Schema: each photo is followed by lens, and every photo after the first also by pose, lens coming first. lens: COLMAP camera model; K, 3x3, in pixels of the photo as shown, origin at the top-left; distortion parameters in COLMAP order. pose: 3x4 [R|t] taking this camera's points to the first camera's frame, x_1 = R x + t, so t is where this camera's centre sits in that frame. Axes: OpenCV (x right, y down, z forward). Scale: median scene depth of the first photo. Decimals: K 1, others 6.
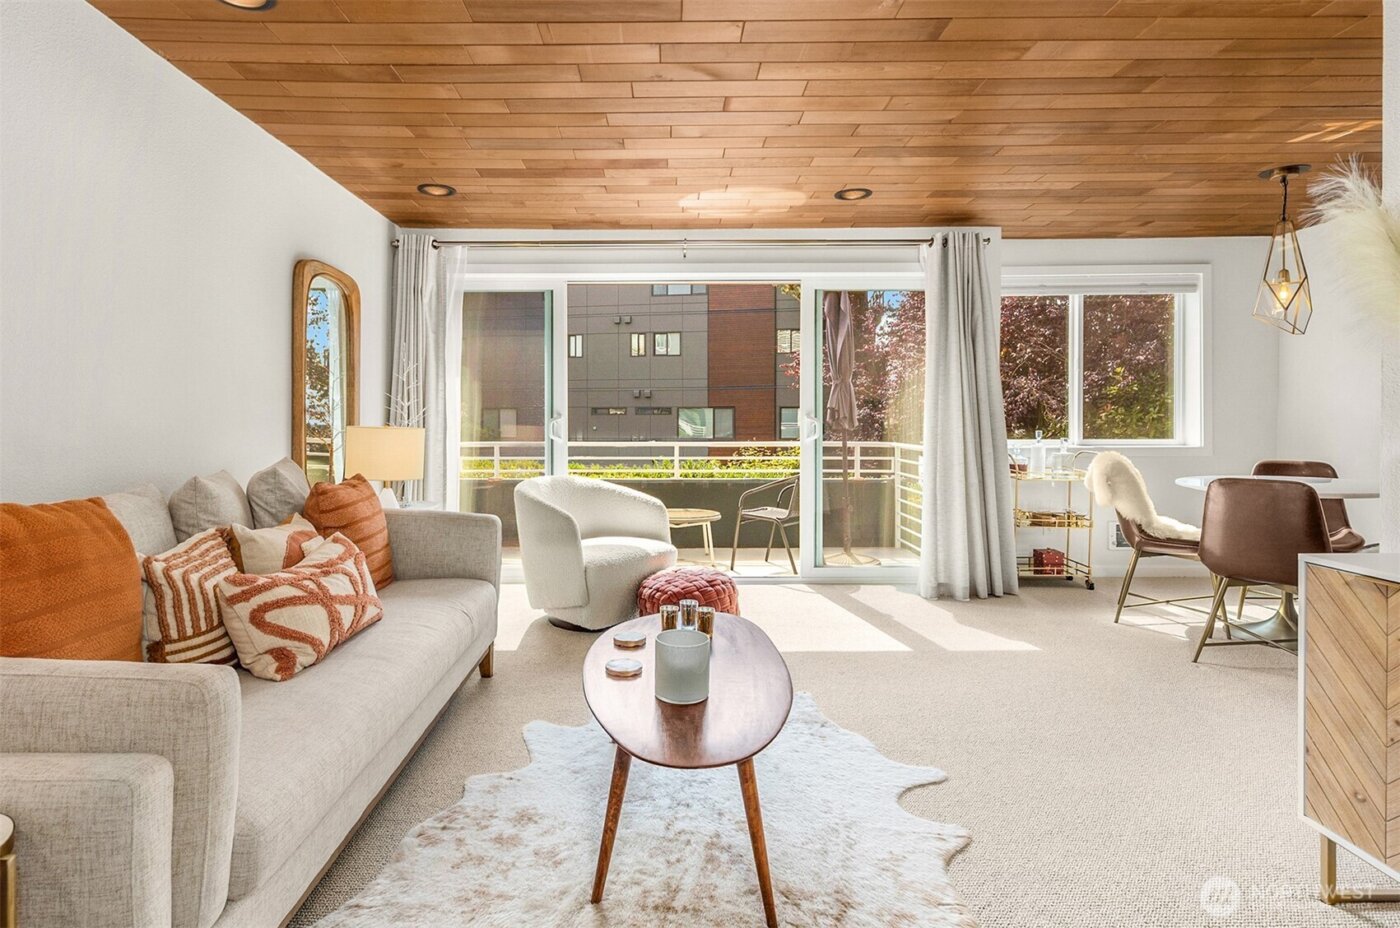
lens RADIAL K [[716.3, 0, 663.3], [0, 716.3, 430.5], [0, 0, 1]] dist [0.002842, -0.001500]
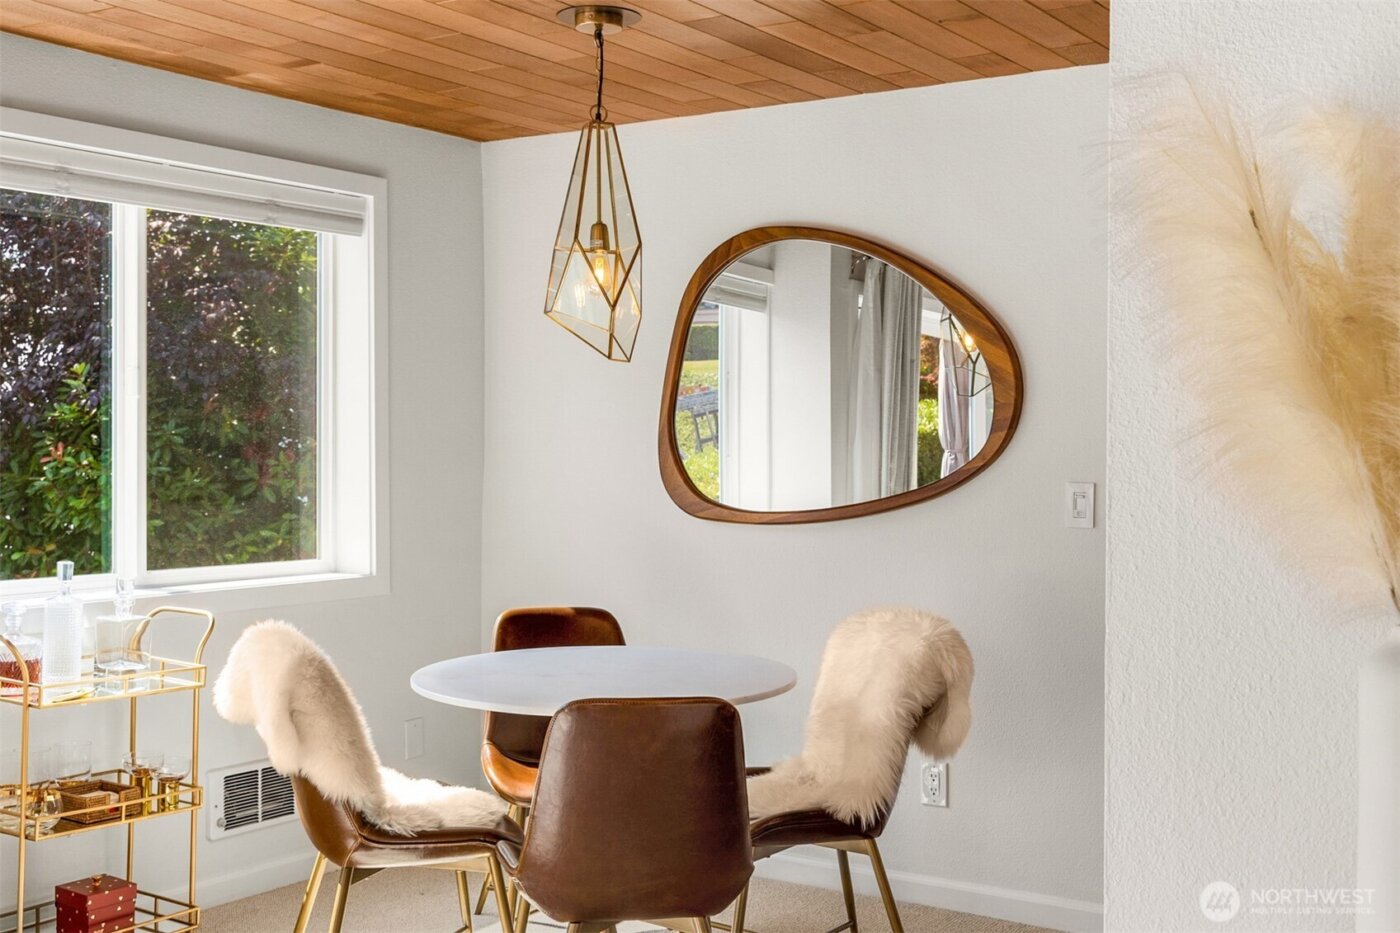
lens RADIAL K [[1603.4, 0, 703.7], [0, 1603.4, 463.4], [0, 0, 1]] dist [-0.024368, 0.000000]
pose [[0.545607, -0.002229, 0.838038, 0.014496], [0.004990, 0.999987, -0.000589, -0.053898], [-0.838027, 0.004503, 0.545611, 0.305087]]
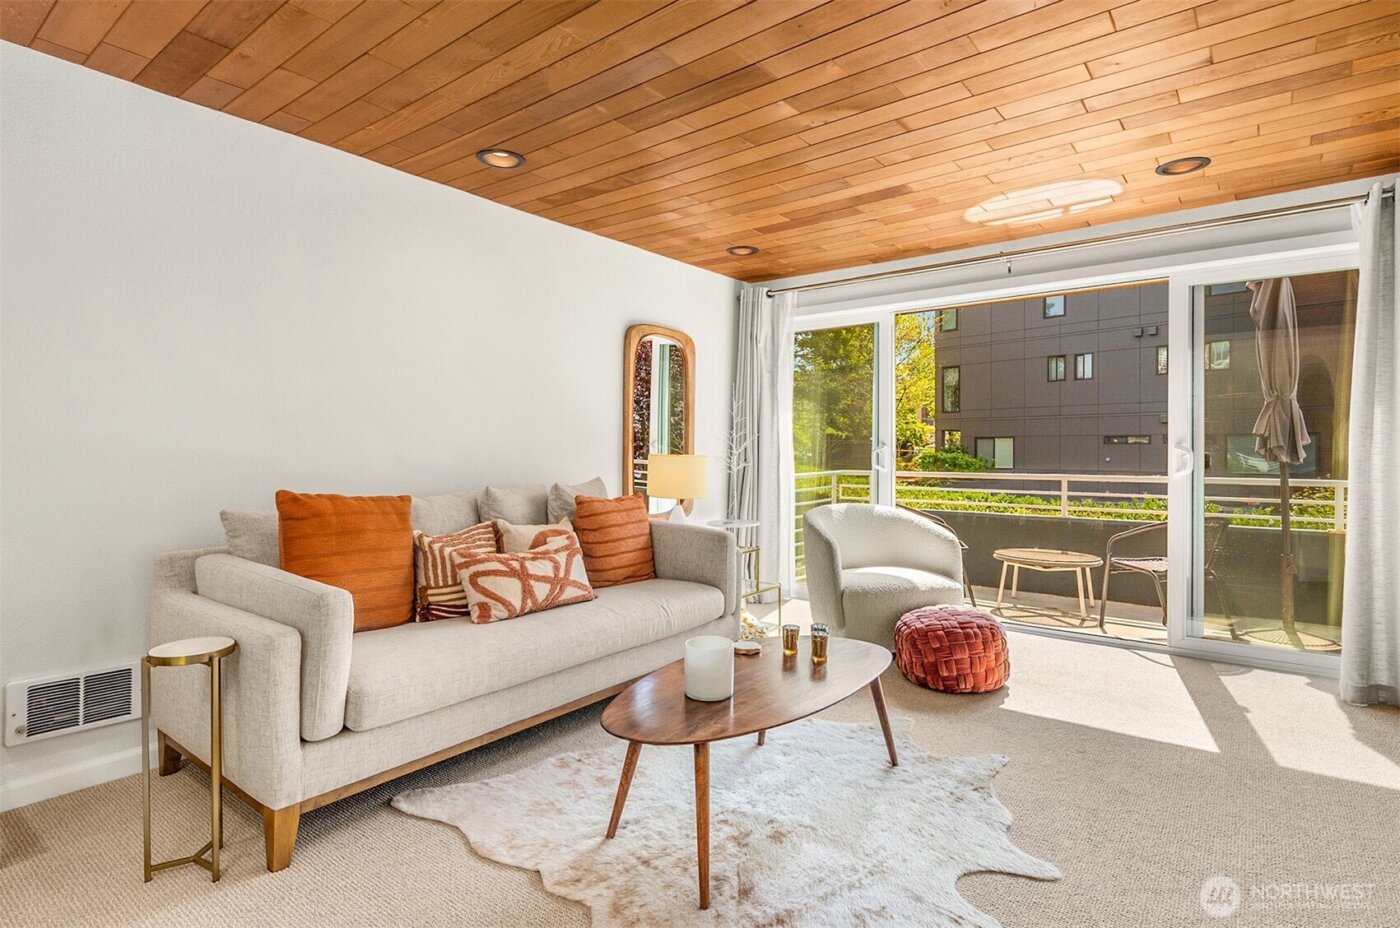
lens RADIAL K [[716.3, 0, 696.1], [0, 716.3, 451.3], [0, 0, 1]] dist [0.002842, -0.001500]
pose [[0.787811, 0.002778, -0.615911, 0.297806], [-0.010516, 0.999905, -0.008941, -0.000337], [0.615827, 0.013521, 0.787765, 0.041418]]
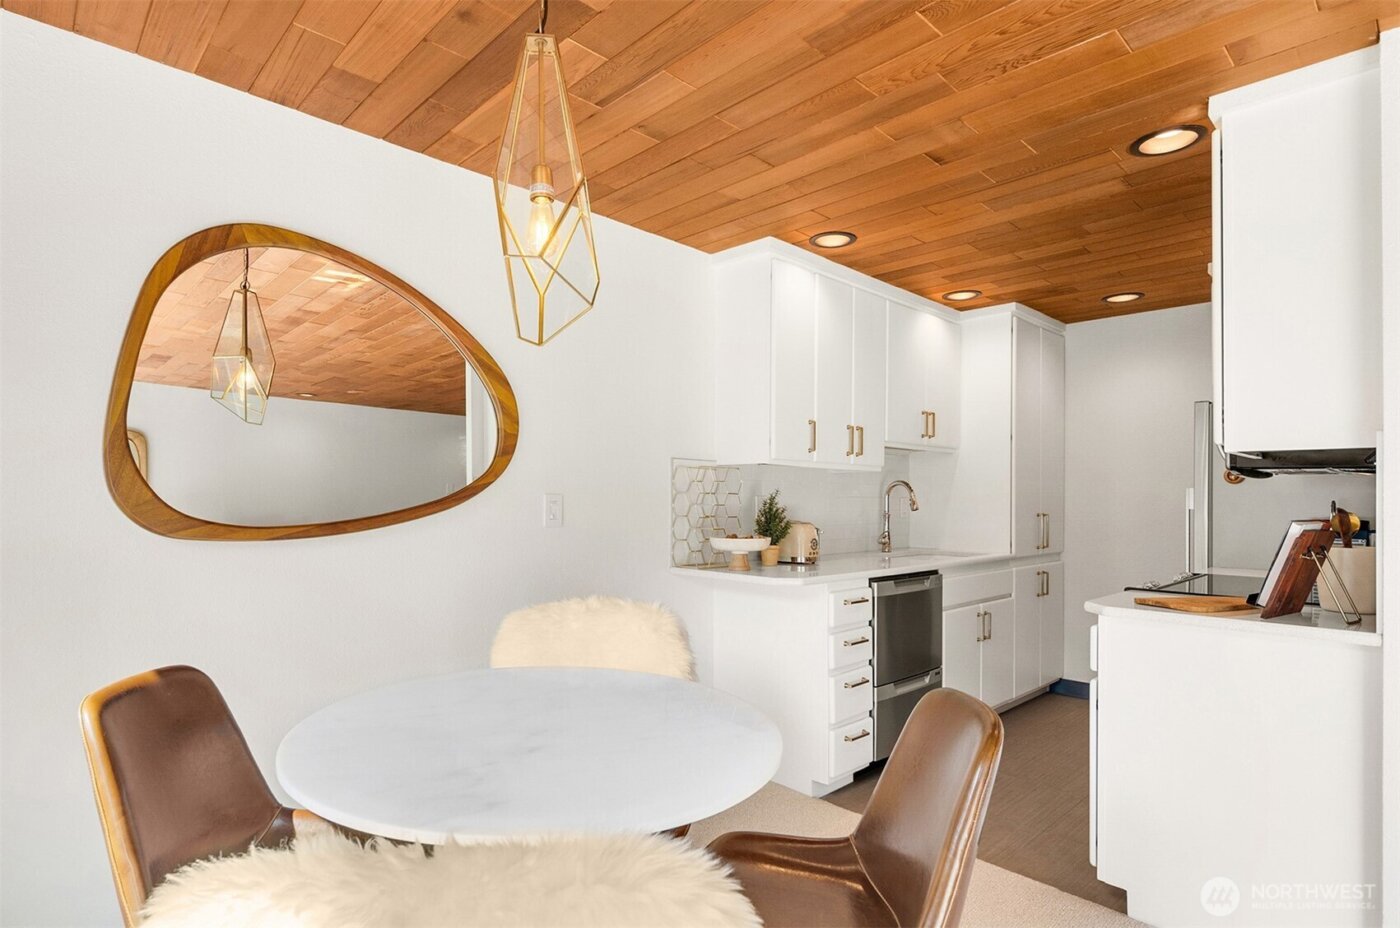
lens RADIAL K [[745.8, 0, 660.7], [0, 745.8, 482.4], [0, 0, 1]] dist [0.005270, -0.000370]
pose [[-0.683921, 0.009800, 0.729491, 0.439669], [0.002844, 0.999938, -0.010766, -0.043669], [-0.729551, -0.005288, -0.683906, 1.020054]]
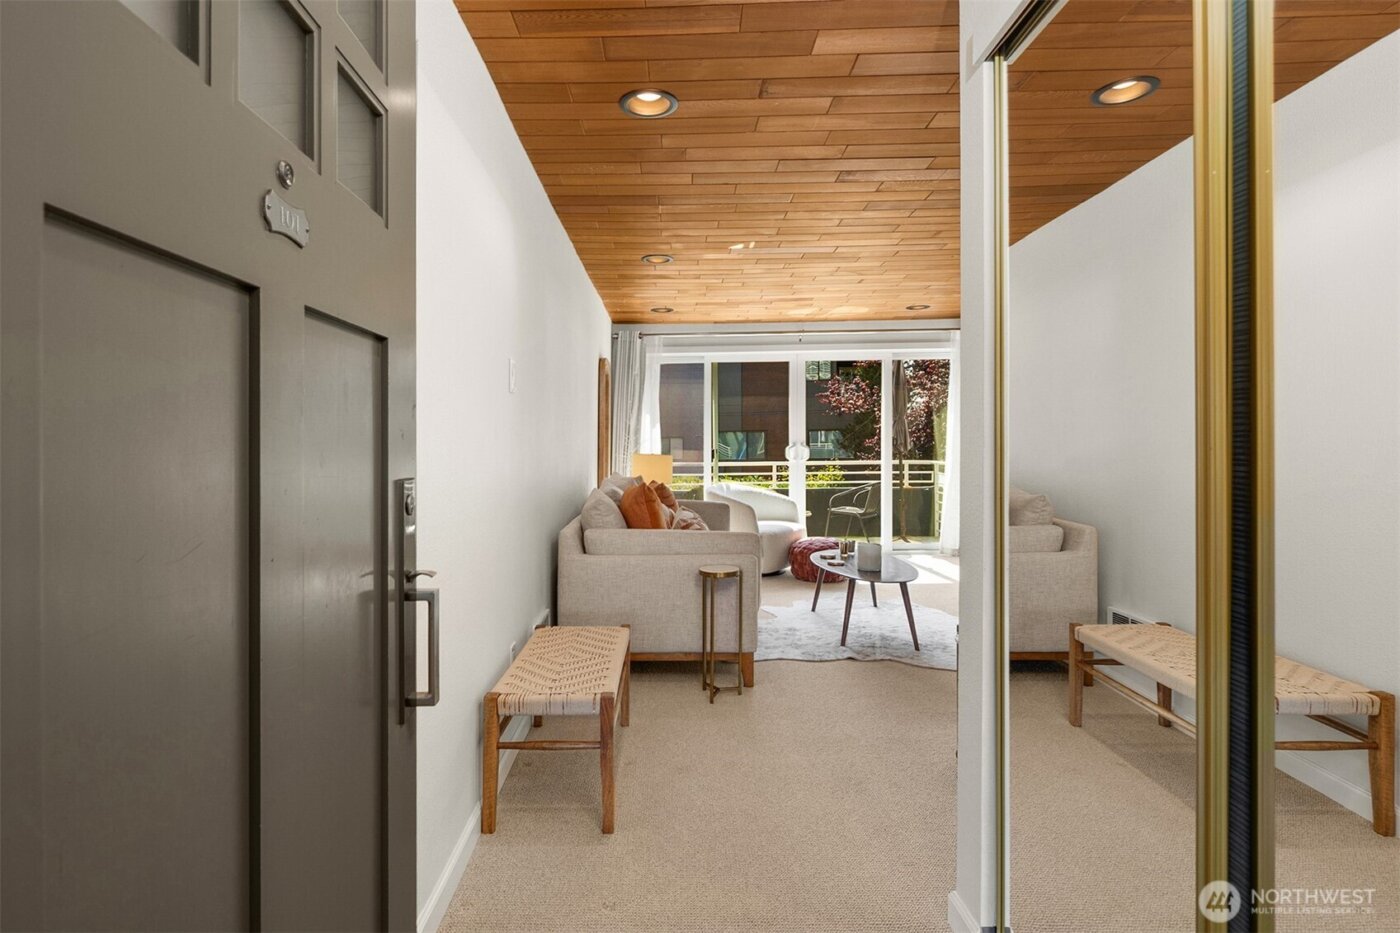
lens RADIAL K [[716.3, 0, 652.3], [0, 716.3, 459.0], [0, 0, 1]] dist [0.002842, -0.001500]
pose [[0.999517, -0.009087, -0.029726, -0.256520], [0.009398, 0.999902, 0.010343, -0.009373], [0.029629, -0.010617, 0.999505, -0.568862]]
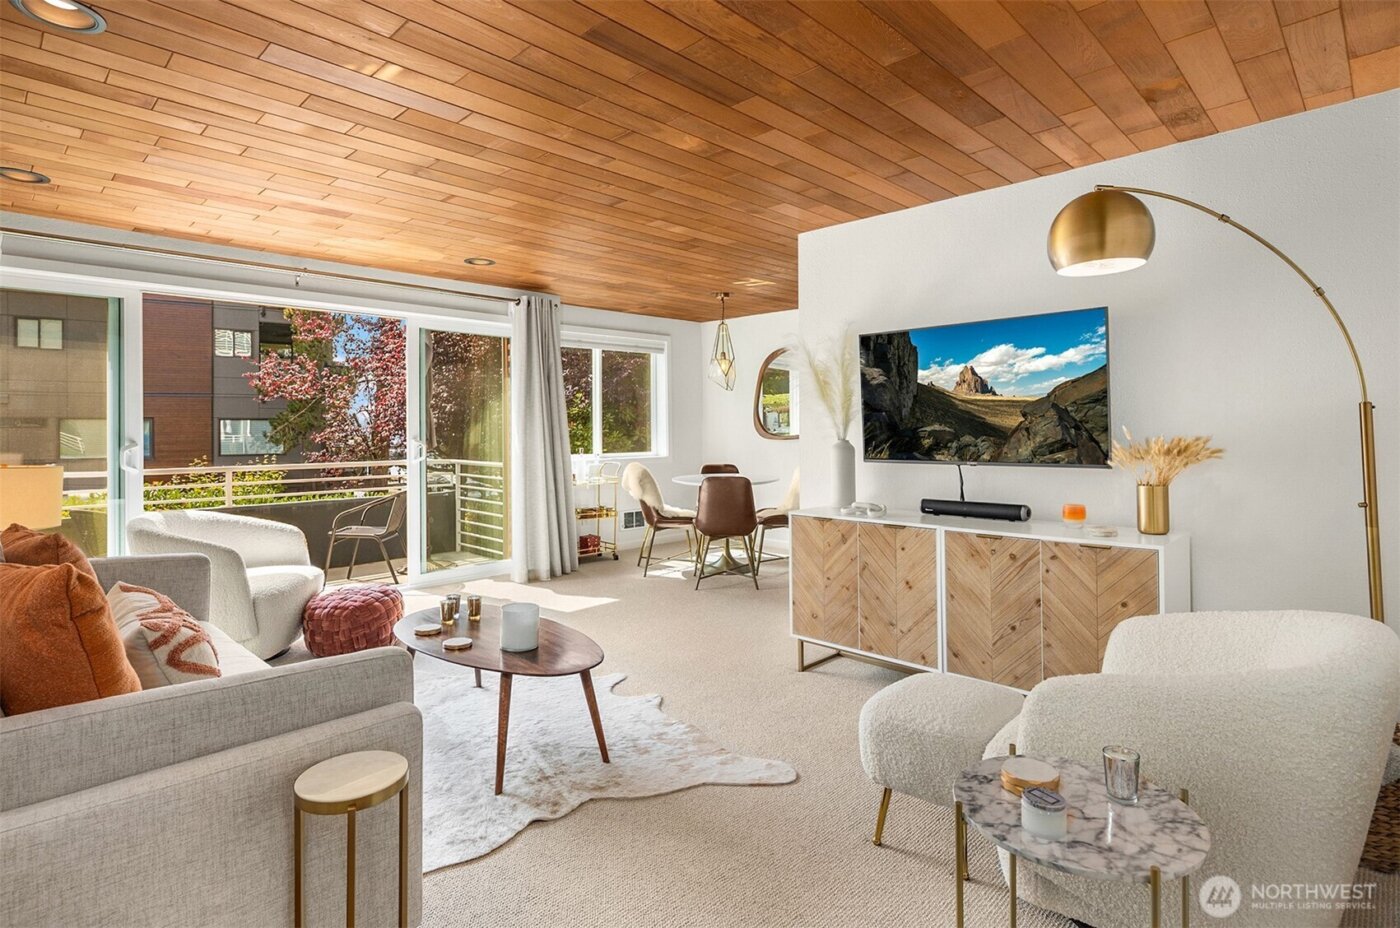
lens RADIAL K [[716.3, 0, 703.1], [0, 716.3, 432.9], [0, 0, 1]] dist [0.002842, -0.001500]
pose [[0.695689, -0.006292, 0.718316, -0.318898], [0.013588, 0.999898, -0.004402, -0.021726], [-0.718215, 0.012823, 0.695703, -0.117084]]
